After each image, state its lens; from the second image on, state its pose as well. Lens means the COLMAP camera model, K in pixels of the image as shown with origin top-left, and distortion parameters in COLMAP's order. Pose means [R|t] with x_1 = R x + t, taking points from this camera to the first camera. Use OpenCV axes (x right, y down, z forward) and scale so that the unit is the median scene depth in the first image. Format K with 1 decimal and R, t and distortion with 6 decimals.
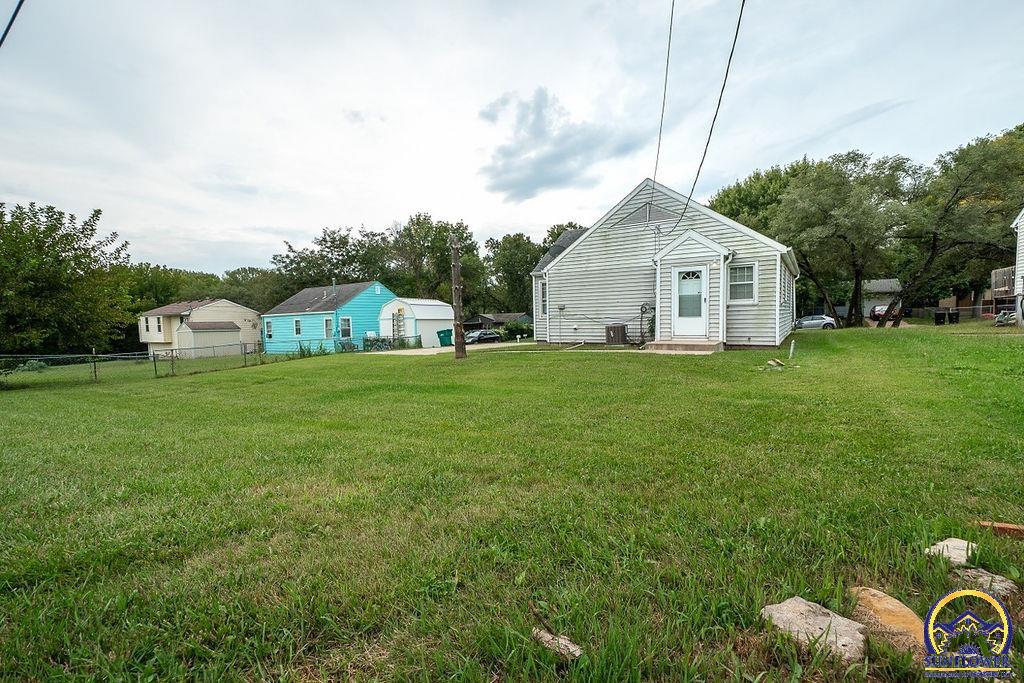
lens RADIAL K [[451.3, 0, 510.0], [0, 451.3, 346.8], [0, 0, 1]] dist [0.012638, -0.011182]
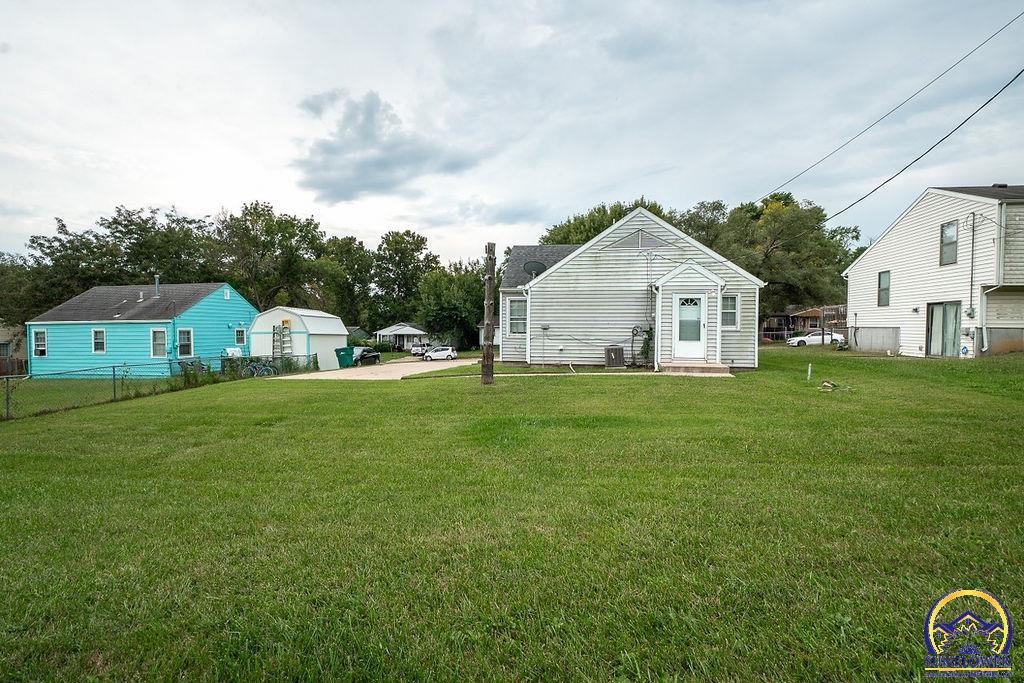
lens RADIAL K [[479.9, 0, 509.1], [0, 479.9, 346.0], [0, 0, 1]] dist [-0.003138, -0.000908]
pose [[0.917336, 0.011409, 0.397950, -0.226632], [0.003117, 0.999353, -0.035835, -0.007410], [-0.398101, 0.034113, 0.916707, 0.067937]]
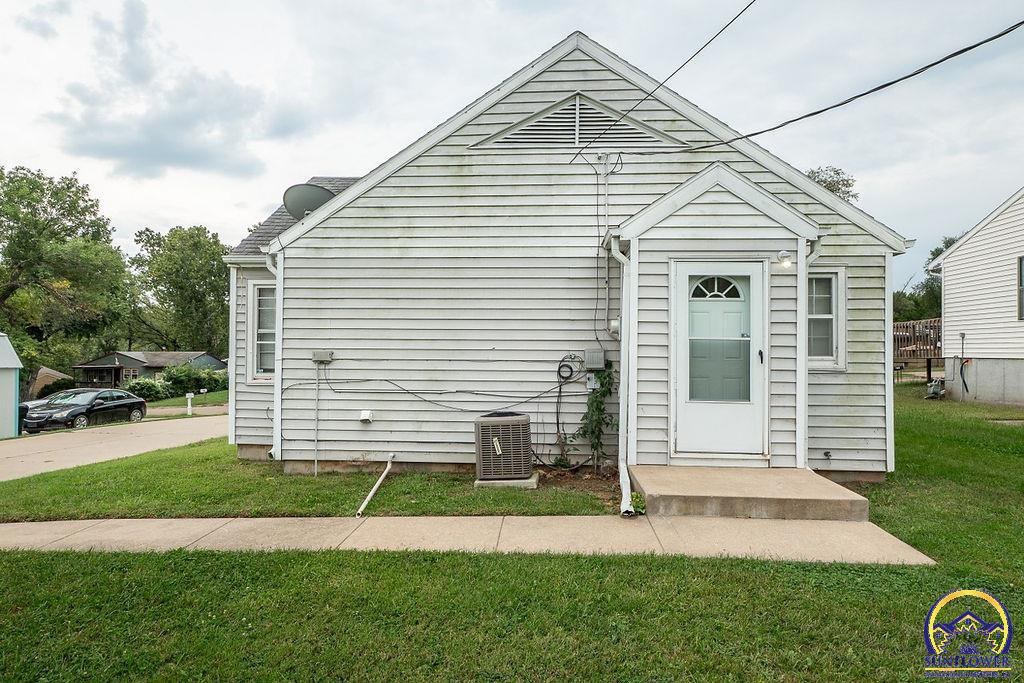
lens RADIAL K [[569.4, 0, 512.3], [0, 569.4, 346.7], [0, 0, 1]] dist [0.000138, -0.000393]
pose [[0.863510, 0.037559, 0.502930, 0.012773], [0.007186, 0.996205, -0.086736, -0.036368], [-0.504280, 0.078511, 0.859964, 0.352964]]
